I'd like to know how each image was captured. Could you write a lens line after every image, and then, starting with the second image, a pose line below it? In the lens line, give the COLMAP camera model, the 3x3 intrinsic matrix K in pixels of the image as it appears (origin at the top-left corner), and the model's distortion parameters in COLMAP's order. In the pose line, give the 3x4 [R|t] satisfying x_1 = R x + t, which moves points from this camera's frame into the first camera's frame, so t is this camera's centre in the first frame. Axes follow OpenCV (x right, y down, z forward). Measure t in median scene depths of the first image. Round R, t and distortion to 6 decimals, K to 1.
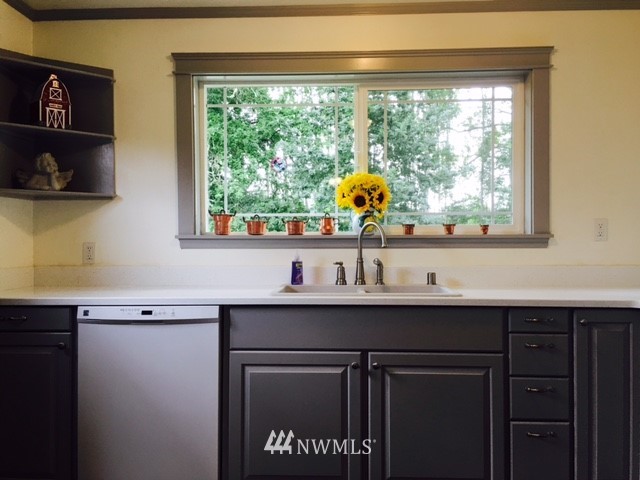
lens RADIAL K [[546.1, 0, 325.4], [0, 546.1, 236.9], [0, 0, 1]] dist [0.058011, -0.059565]
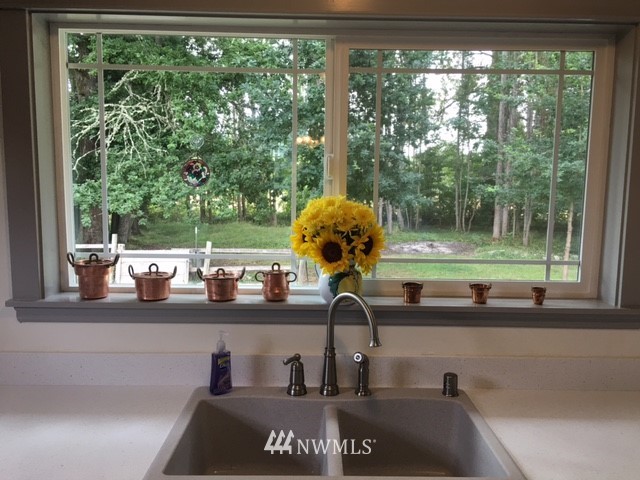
lens RADIAL K [[546.1, 0, 325.9], [0, 546.1, 233.4], [0, 0, 1]] dist [0.058011, -0.059565]
pose [[0.998365, 0.014270, 0.055356, 0.024543], [-0.019979, 0.994376, 0.104003, -0.141552], [-0.053561, -0.104939, 0.993035, 0.427833]]
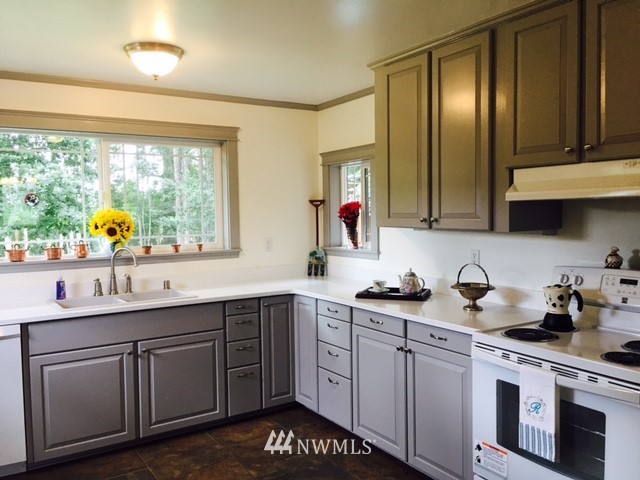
lens RADIAL K [[546.1, 0, 326.1], [0, 546.1, 235.8], [0, 0, 1]] dist [0.058011, -0.059565]
pose [[0.813199, -0.037555, 0.580772, -0.286138], [0.016560, 0.999005, 0.041411, -0.100968], [-0.581749, -0.024058, 0.813012, -0.386879]]
